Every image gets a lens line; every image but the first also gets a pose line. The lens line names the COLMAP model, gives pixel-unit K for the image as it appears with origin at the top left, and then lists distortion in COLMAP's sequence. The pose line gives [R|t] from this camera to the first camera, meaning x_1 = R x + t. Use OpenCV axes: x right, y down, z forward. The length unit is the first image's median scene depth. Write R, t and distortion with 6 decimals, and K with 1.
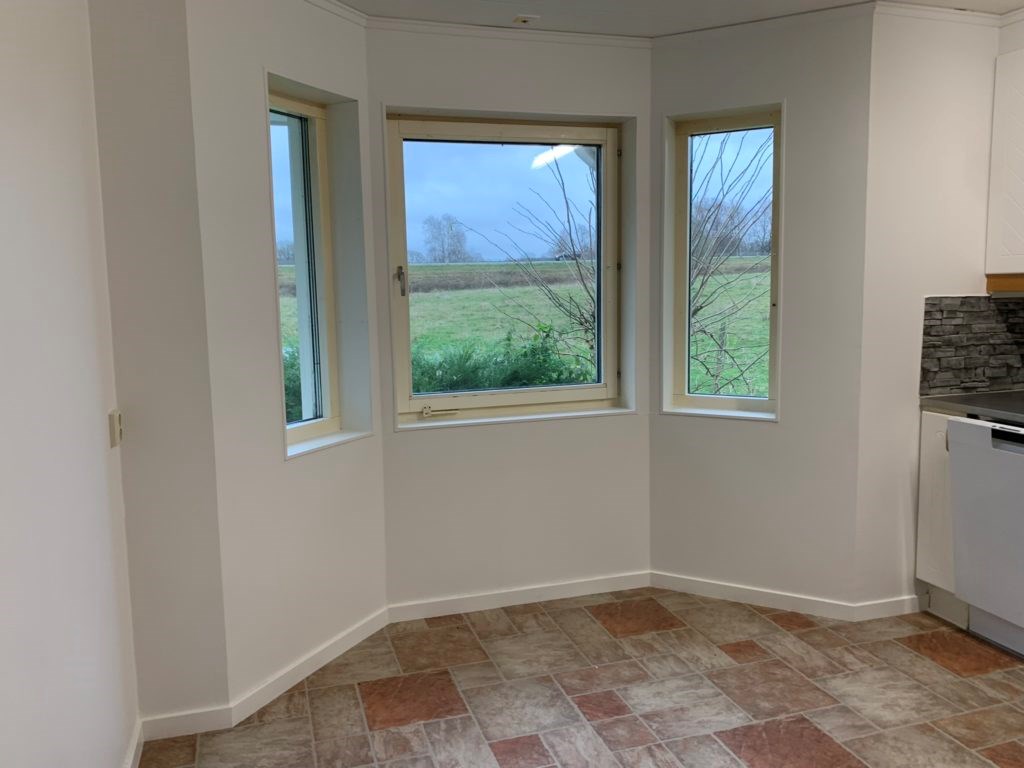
lens RADIAL K [[781.0, 0, 513.4], [0, 781.0, 373.3], [0, 0, 1]] dist [0.037672, -0.044503]
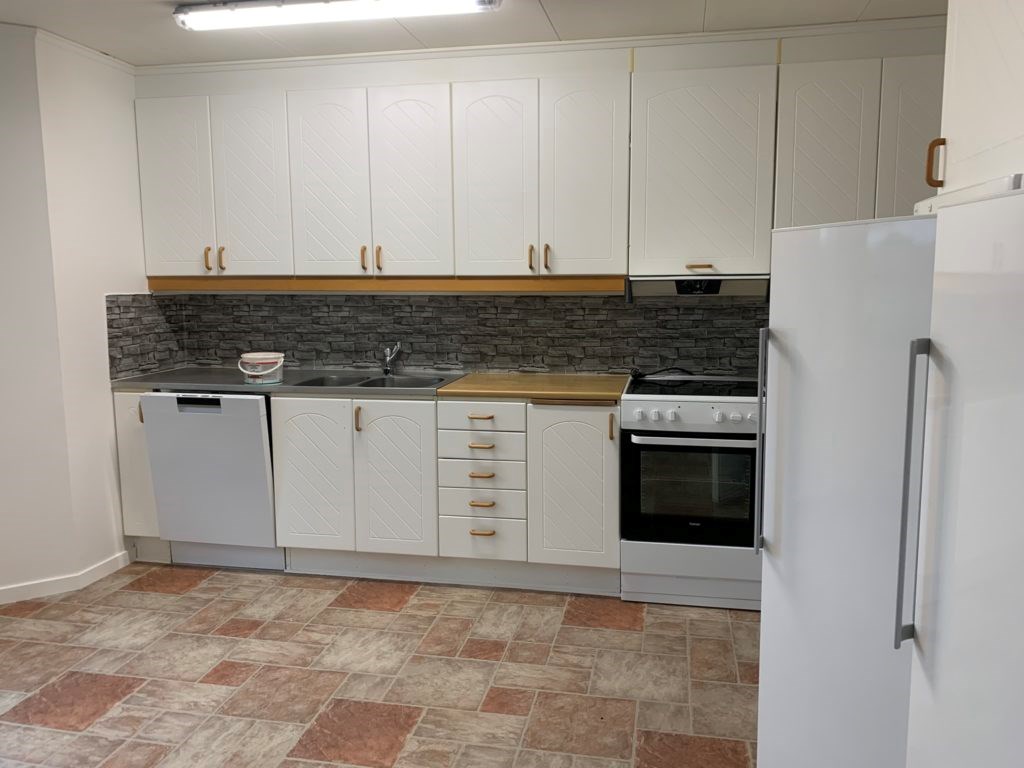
lens RADIAL K [[781.0, 0, 513.4], [0, 781.0, 373.3], [0, 0, 1]] dist [0.037672, -0.044503]
pose [[0.487287, -0.096348, 0.867911, -0.205237], [0.098614, 0.993608, 0.054936, 0.013998], [-0.867656, 0.058819, 0.493673, -0.095039]]
